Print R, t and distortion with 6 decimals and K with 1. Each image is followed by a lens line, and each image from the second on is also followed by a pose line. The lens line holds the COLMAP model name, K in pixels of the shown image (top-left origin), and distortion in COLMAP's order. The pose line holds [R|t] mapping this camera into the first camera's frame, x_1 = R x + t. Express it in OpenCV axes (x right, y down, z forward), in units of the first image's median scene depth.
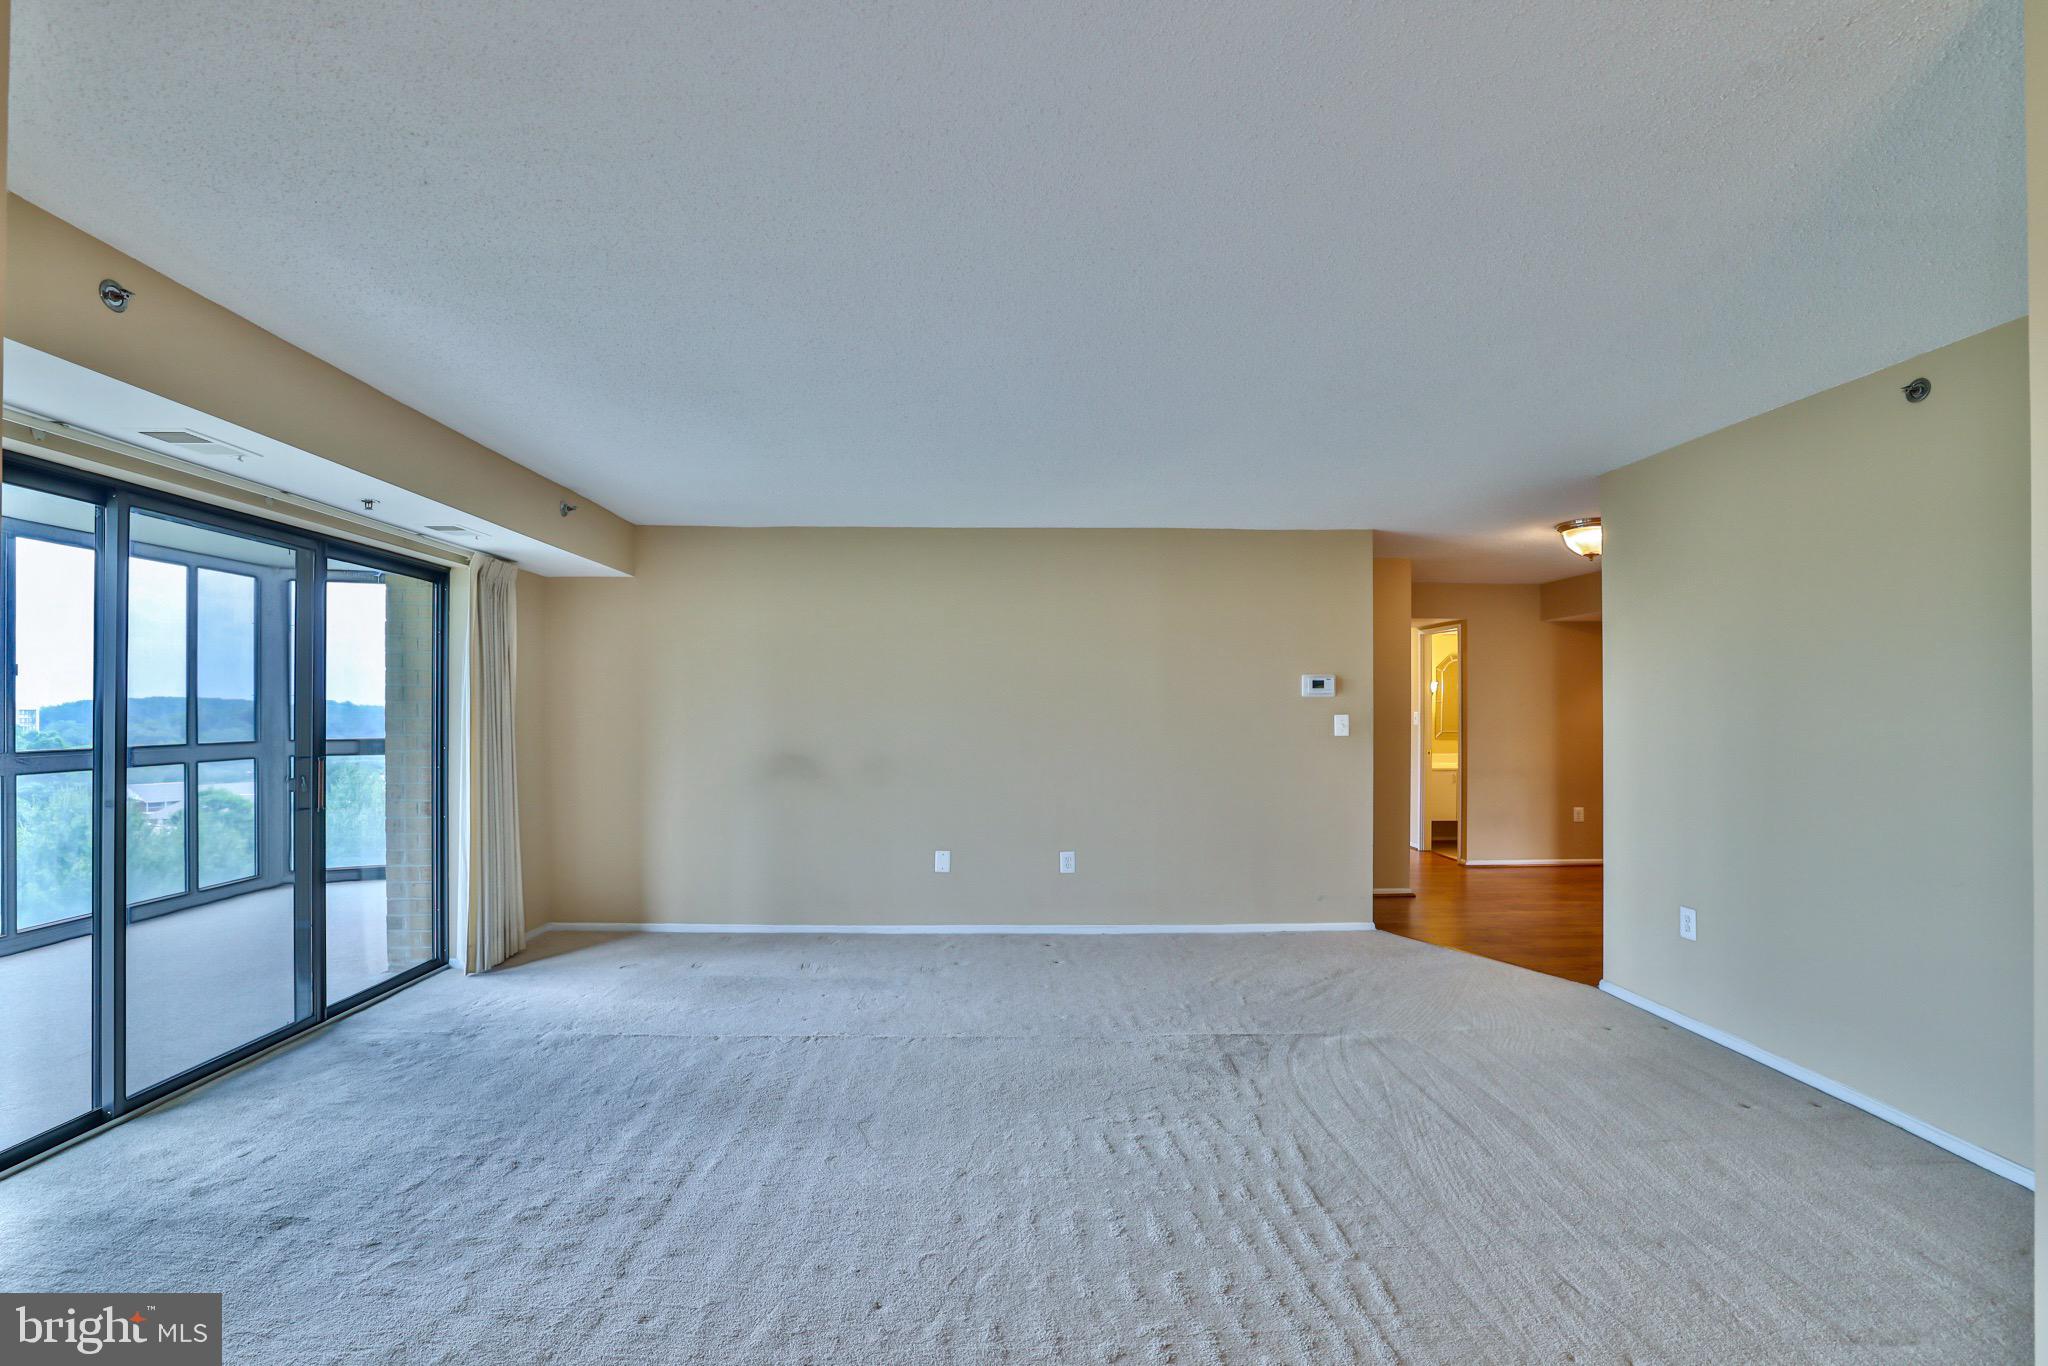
lens RADIAL K [[936.6, 0, 1015.2], [0, 936.6, 699.1], [0, 0, 1]] dist [-0.039841, 0.020221]
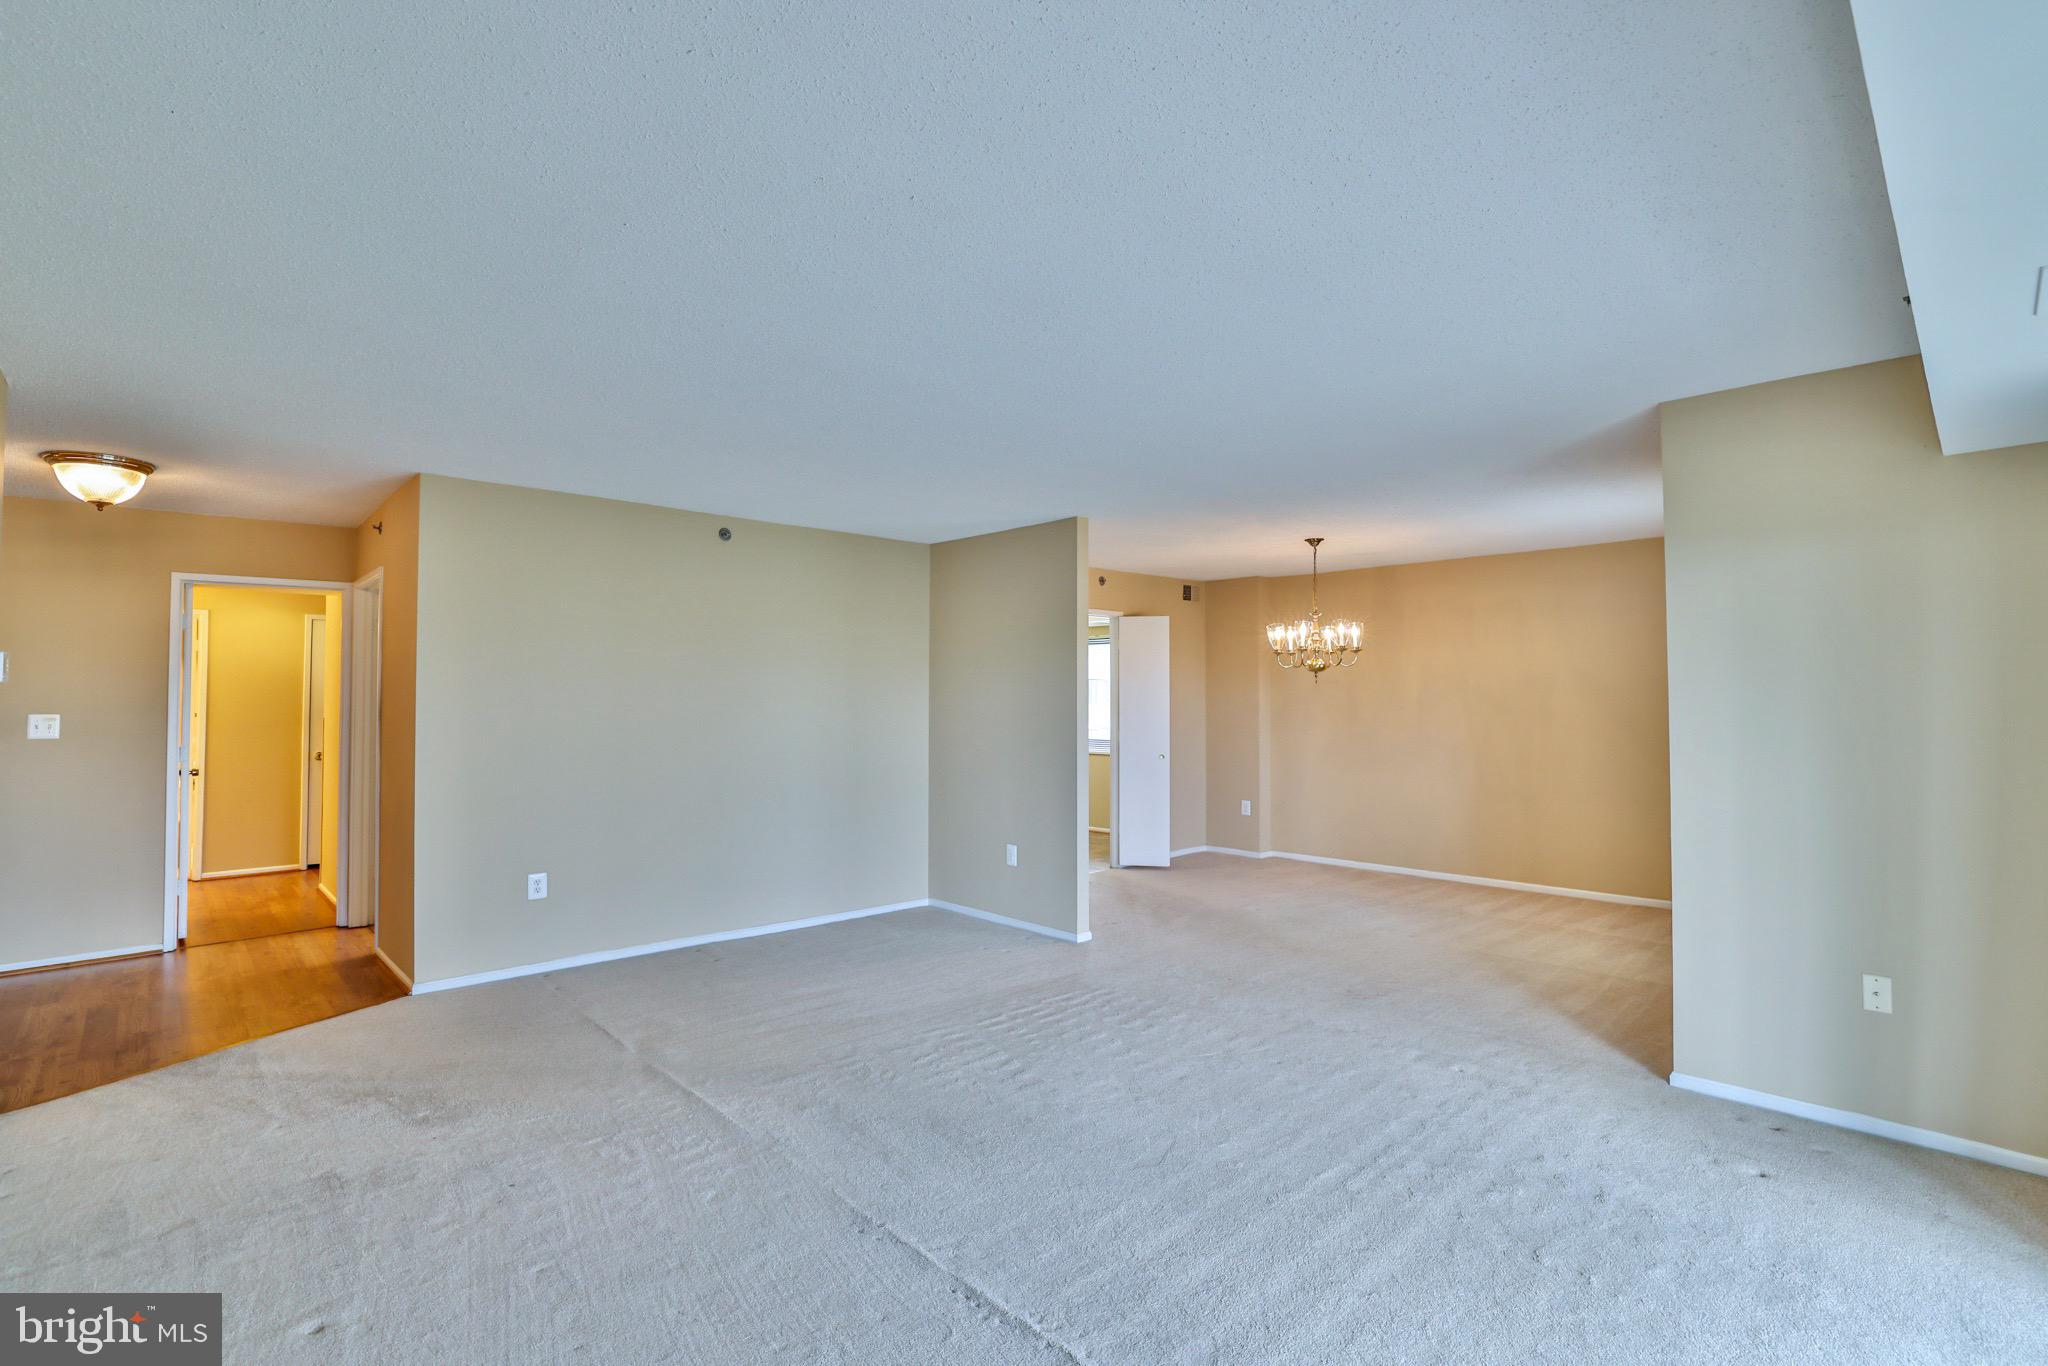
lens RADIAL K [[938.1, 0, 1021.9], [0, 938.1, 671.5], [0, 0, 1]] dist [-0.061763, 0.000017]
pose [[-0.668037, 0.023241, 0.743765, -0.520829], [-0.007302, 0.999259, -0.037782, 0.003366], [-0.744092, -0.030671, -0.667372, 1.171937]]
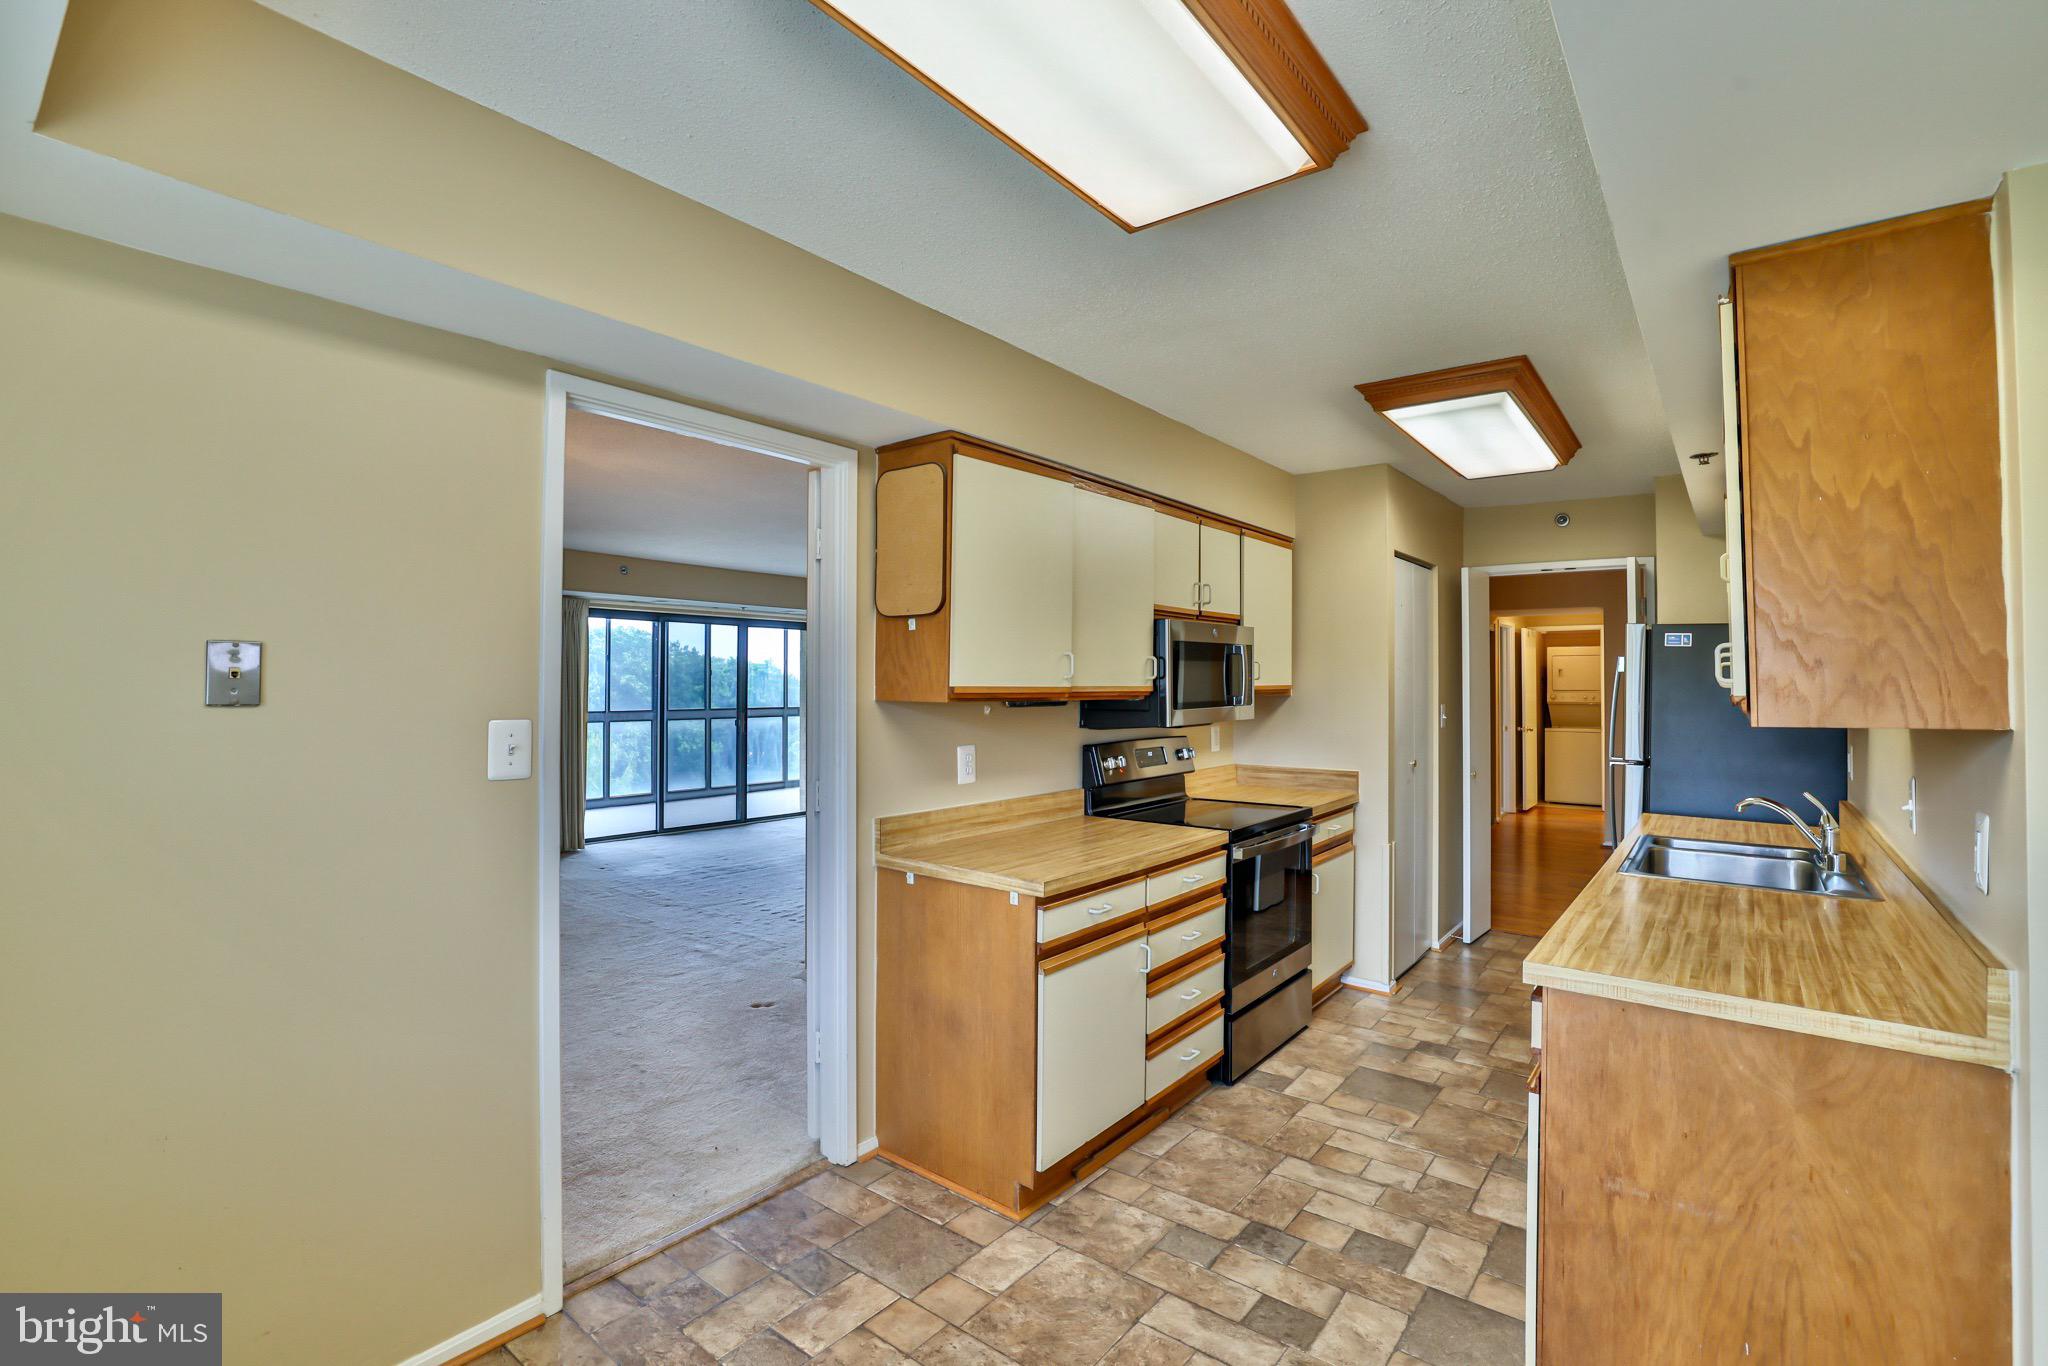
lens RADIAL K [[941.3, 0, 1033.6], [0, 941.3, 680.1], [0, 0, 1]] dist [-0.042304, 0.021217]
pose [[0.775882, -0.001839, -0.630875, 1.212765], [0.004971, 0.999983, 0.003198, -0.020633], [0.630858, -0.005618, 0.775878, -0.351854]]
